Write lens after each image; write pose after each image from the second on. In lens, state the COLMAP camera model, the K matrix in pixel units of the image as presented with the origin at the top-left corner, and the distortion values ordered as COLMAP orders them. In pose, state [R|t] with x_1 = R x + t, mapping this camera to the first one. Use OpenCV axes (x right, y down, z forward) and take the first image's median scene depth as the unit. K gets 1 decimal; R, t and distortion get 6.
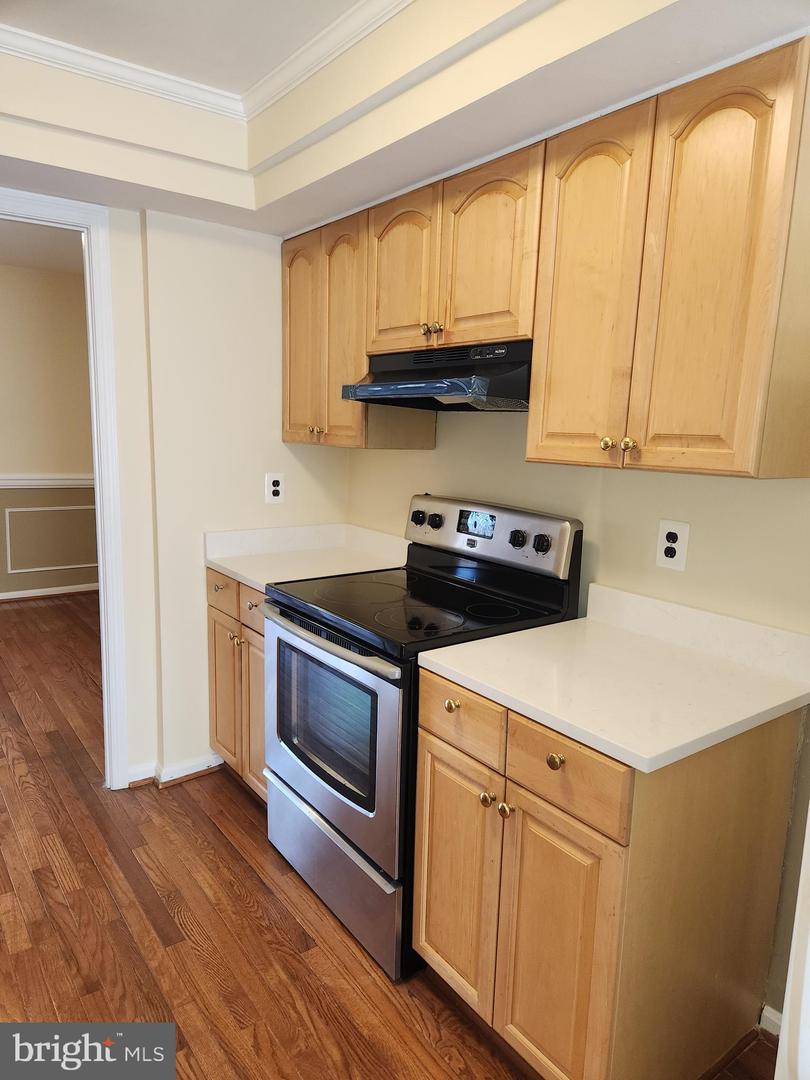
lens RADIAL K [[717.1, 0, 411.3], [0, 717.1, 556.9], [0, 0, 1]] dist [0.076622, -0.067654]
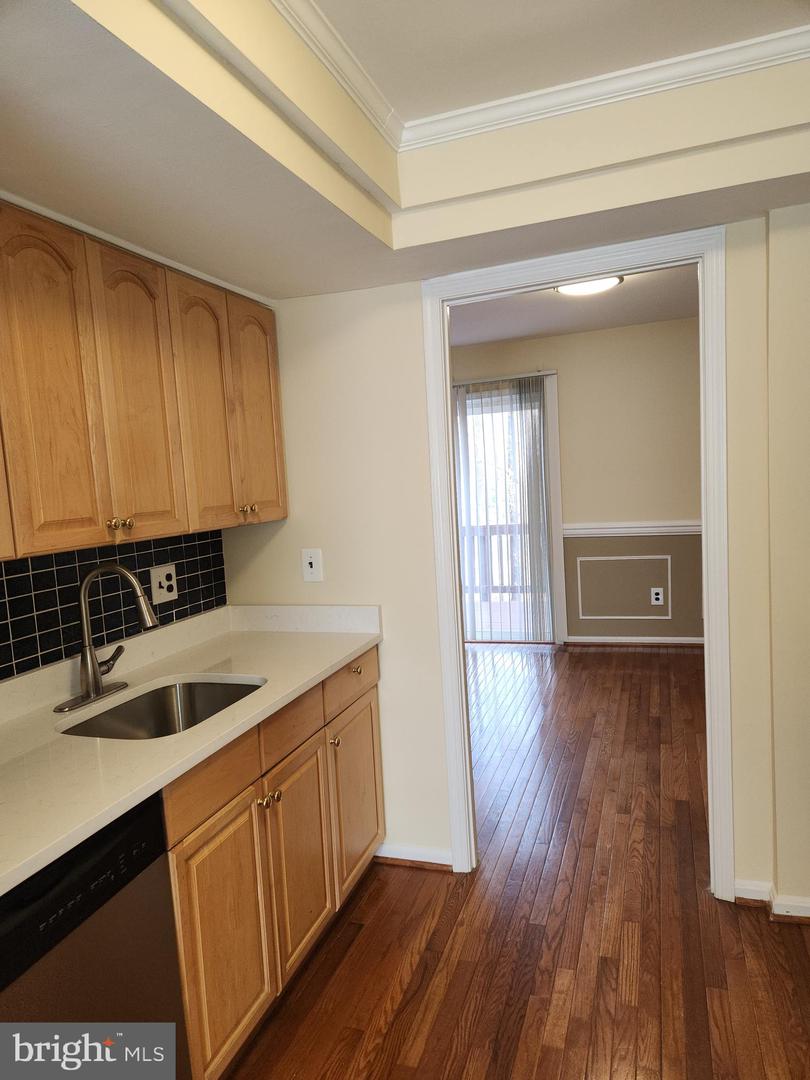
lens RADIAL K [[717.1, 0, 411.9], [0, 717.1, 551.8], [0, 0, 1]] dist [0.076622, -0.067654]
pose [[0.563487, 0.017386, -0.825942, 0.121012], [-0.063171, 0.997758, -0.022095, -0.056774], [0.823706, 0.064626, 0.563322, 0.273351]]
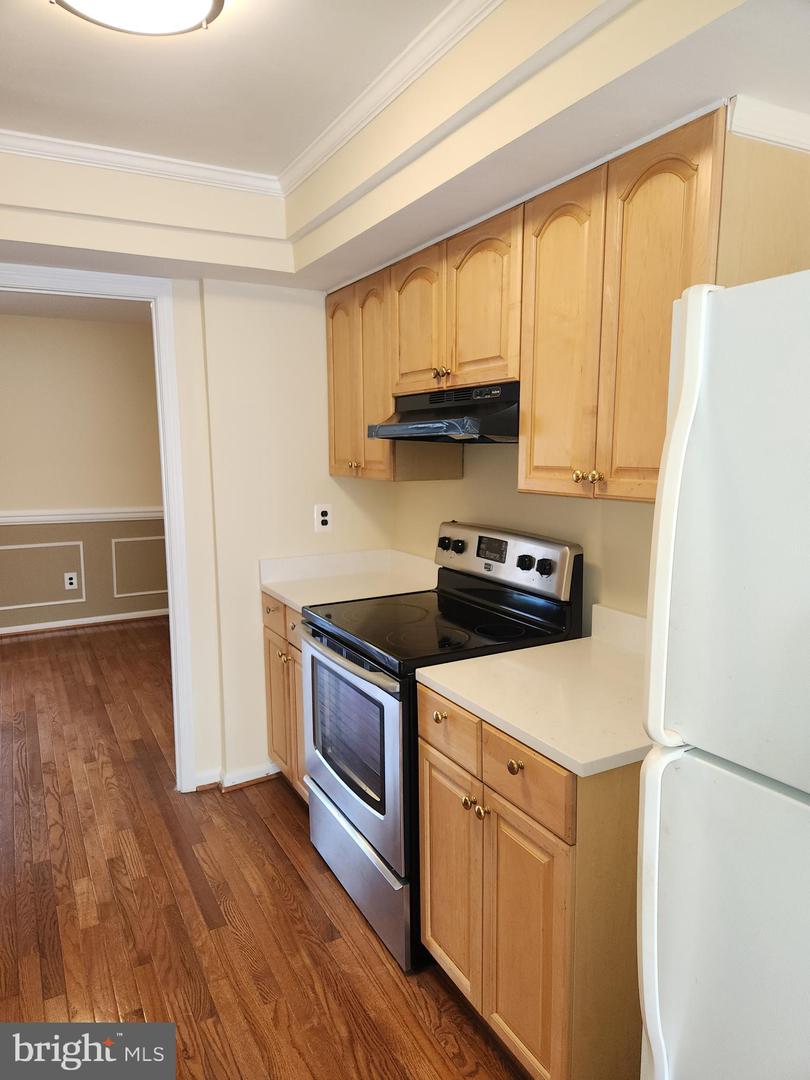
lens RADIAL K [[717.1, 0, 411.2], [0, 717.1, 558.3], [0, 0, 1]] dist [0.076622, -0.067654]
pose [[0.990081, -0.015754, -0.139613, 0.133612], [0.012168, 0.999575, -0.026502, -0.006031], [0.139972, 0.024540, 0.989851, -0.082521]]
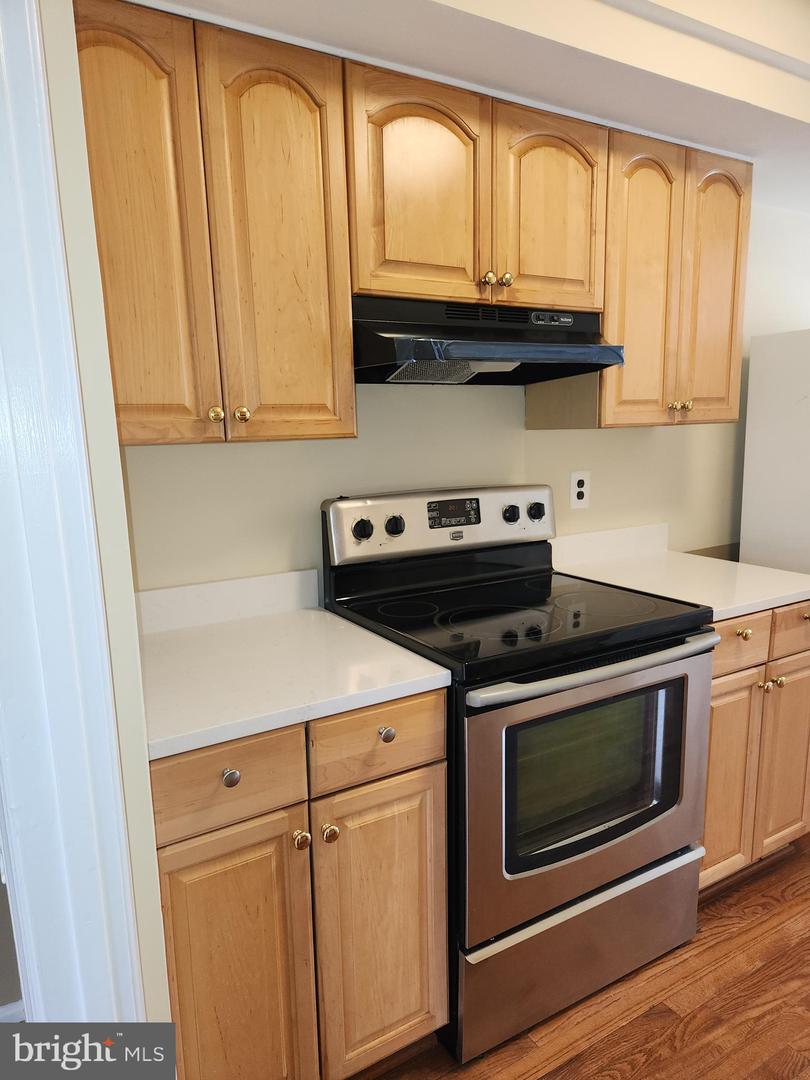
lens RADIAL K [[717.1, 0, 408.7], [0, 717.1, 556.8], [0, 0, 1]] dist [0.076622, -0.067654]
pose [[0.093266, -0.217133, 0.971676, -0.858442], [0.206823, 0.958867, 0.194419, -0.195406], [-0.973923, 0.182832, 0.134338, 1.049335]]
